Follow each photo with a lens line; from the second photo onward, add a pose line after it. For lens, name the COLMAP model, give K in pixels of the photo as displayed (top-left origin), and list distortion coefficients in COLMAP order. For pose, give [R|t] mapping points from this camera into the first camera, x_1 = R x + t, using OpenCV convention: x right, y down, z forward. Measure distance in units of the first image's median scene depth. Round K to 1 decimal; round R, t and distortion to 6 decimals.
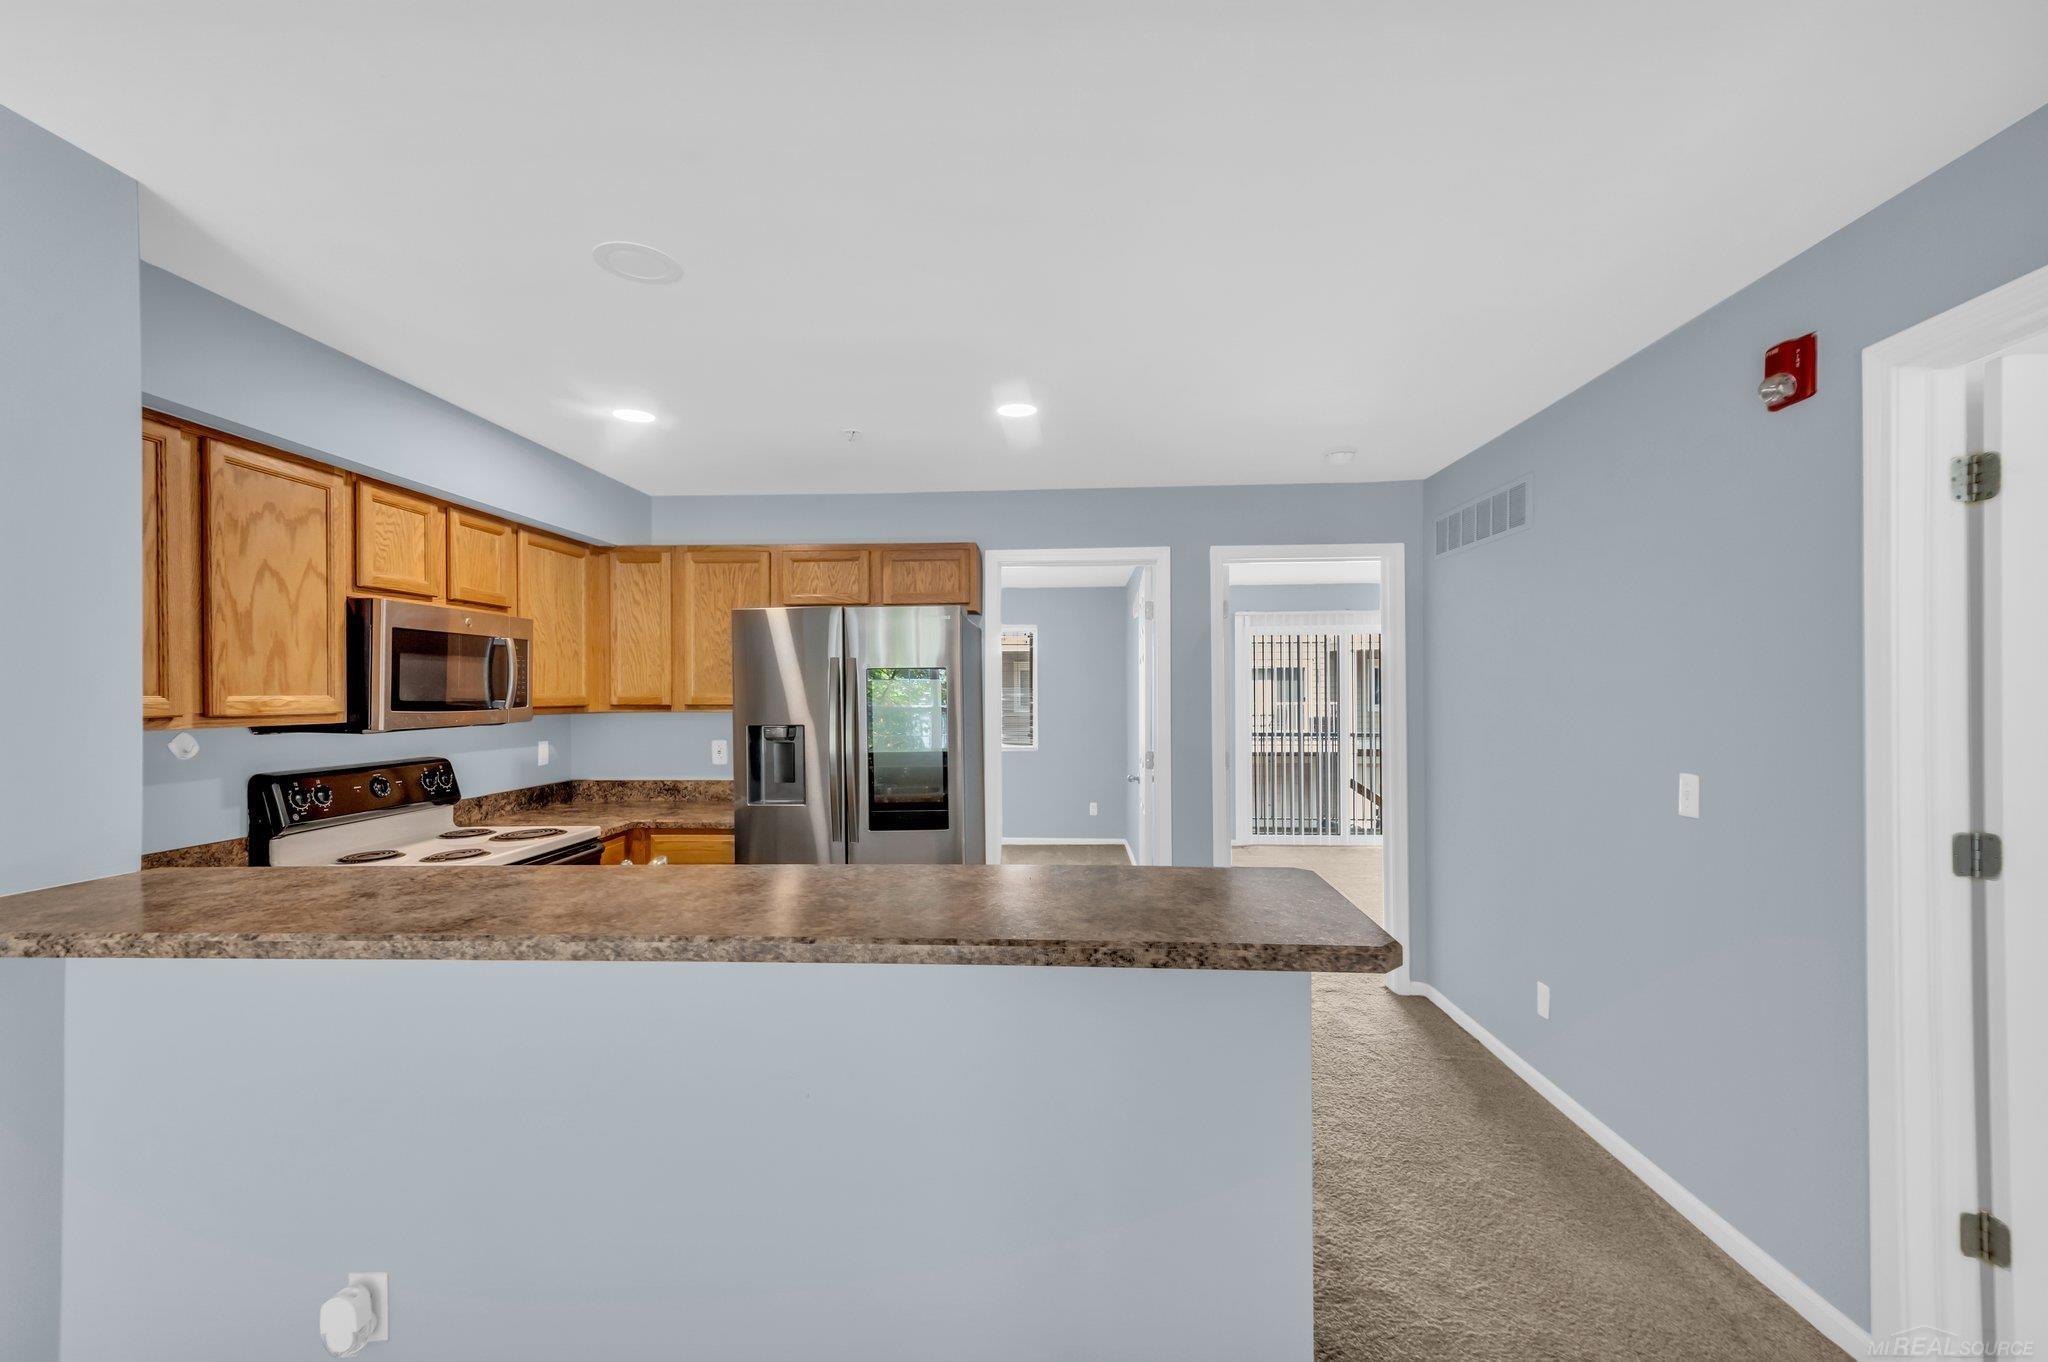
lens RADIAL K [[861.5, 0, 1014.4], [0, 861.5, 687.8], [0, 0, 1]] dist [0.018932, -0.000665]
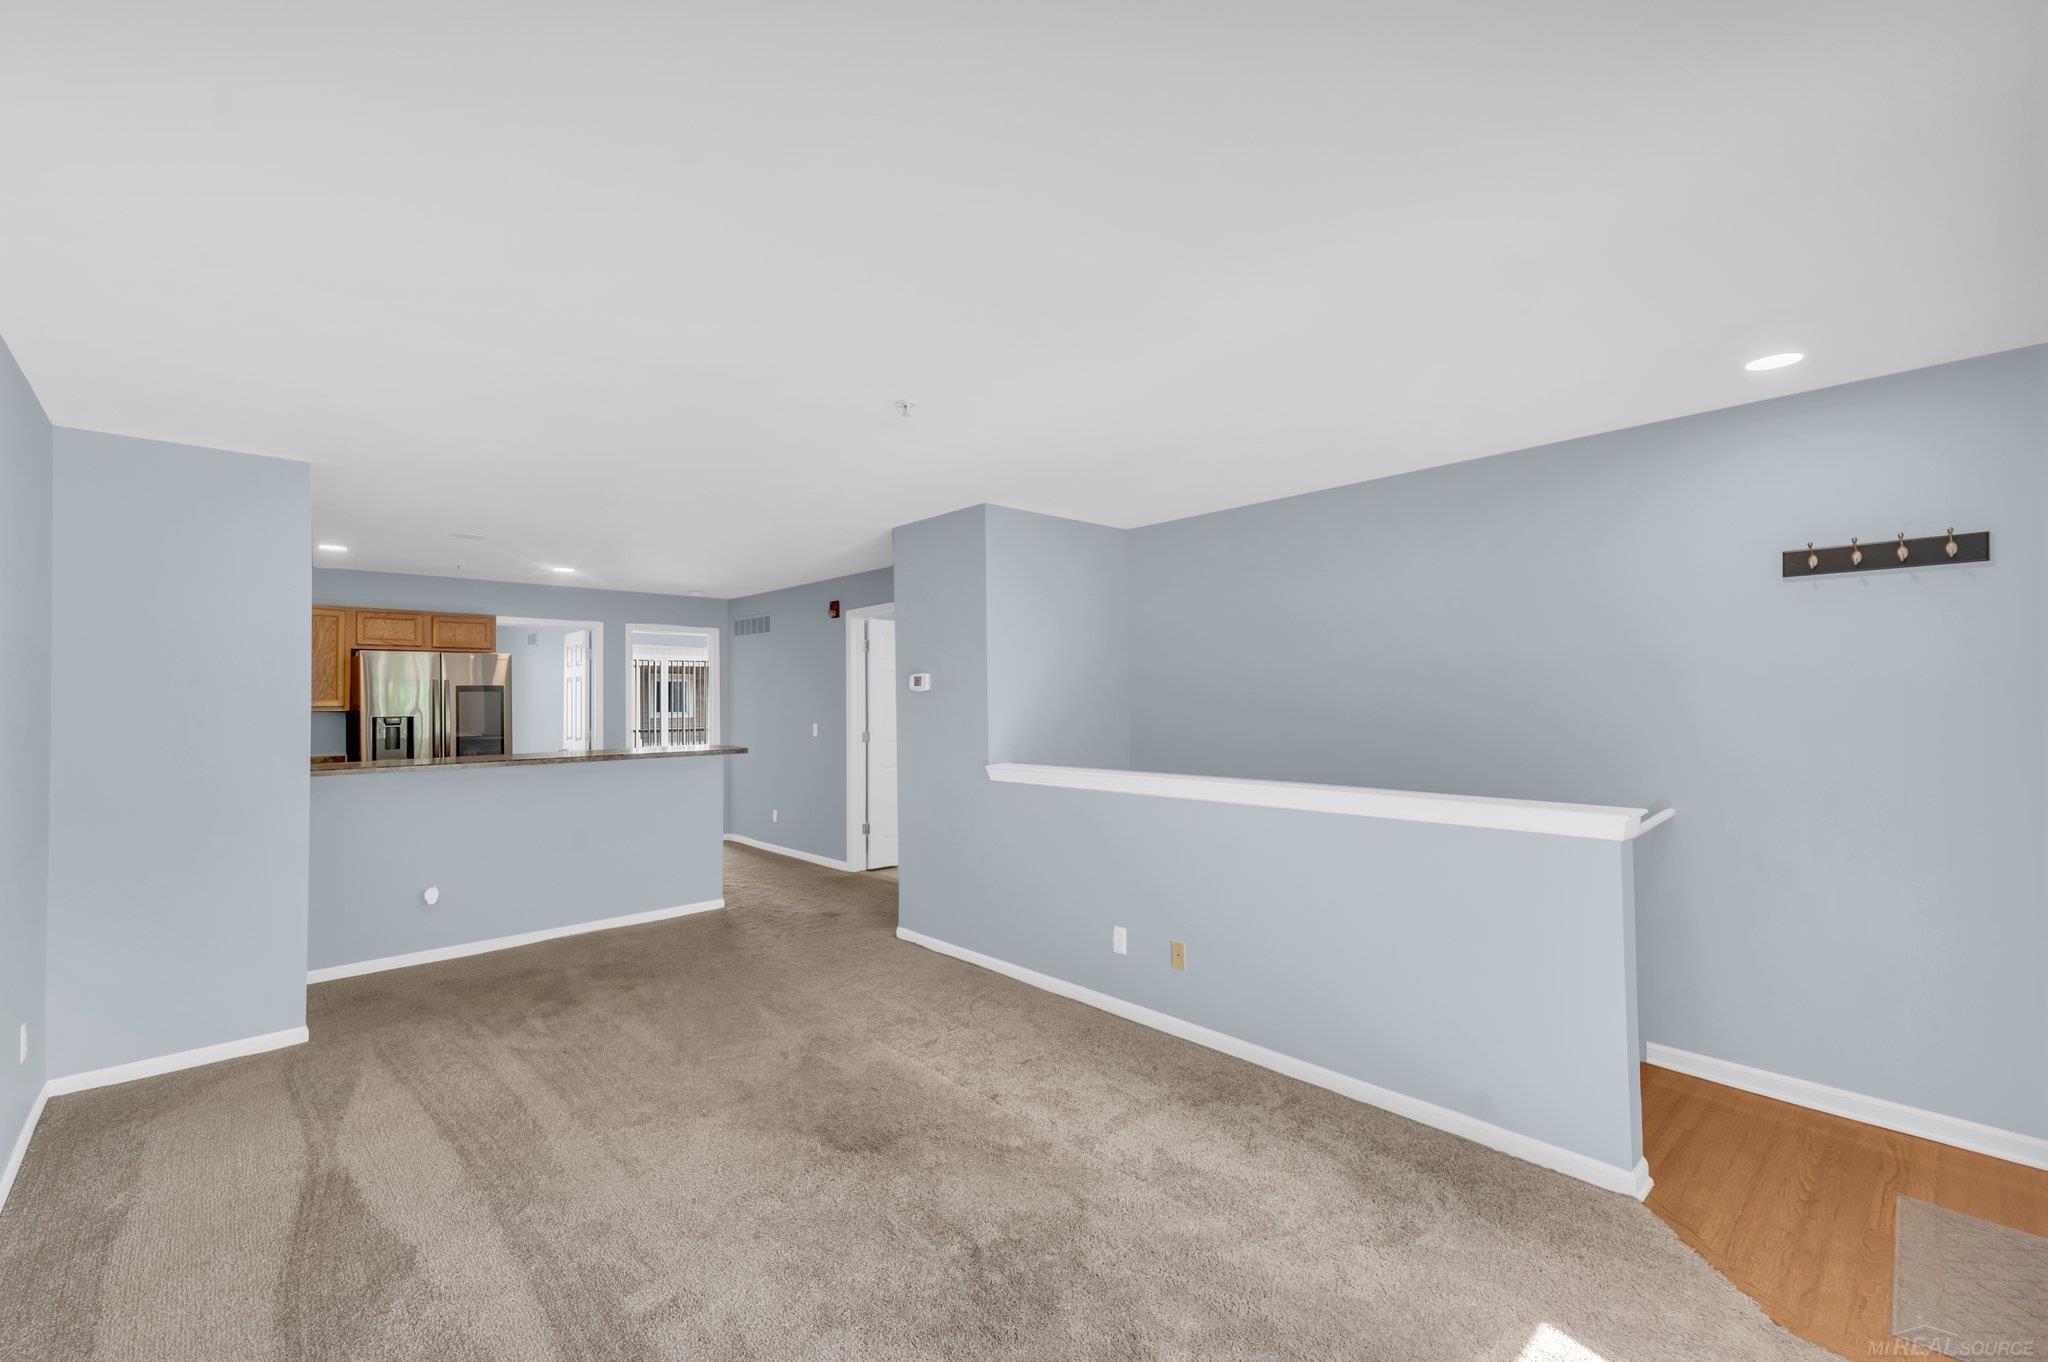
lens RADIAL K [[861.5, 0, 1014.4], [0, 861.5, 687.8], [0, 0, 1]] dist [0.018932, -0.000665]
pose [[0.689342, 0.007195, 0.724401, -0.863213], [0.000185, 0.999949, -0.010108, 0.001013], [-0.724436, 0.007102, 0.689305, -1.455927]]
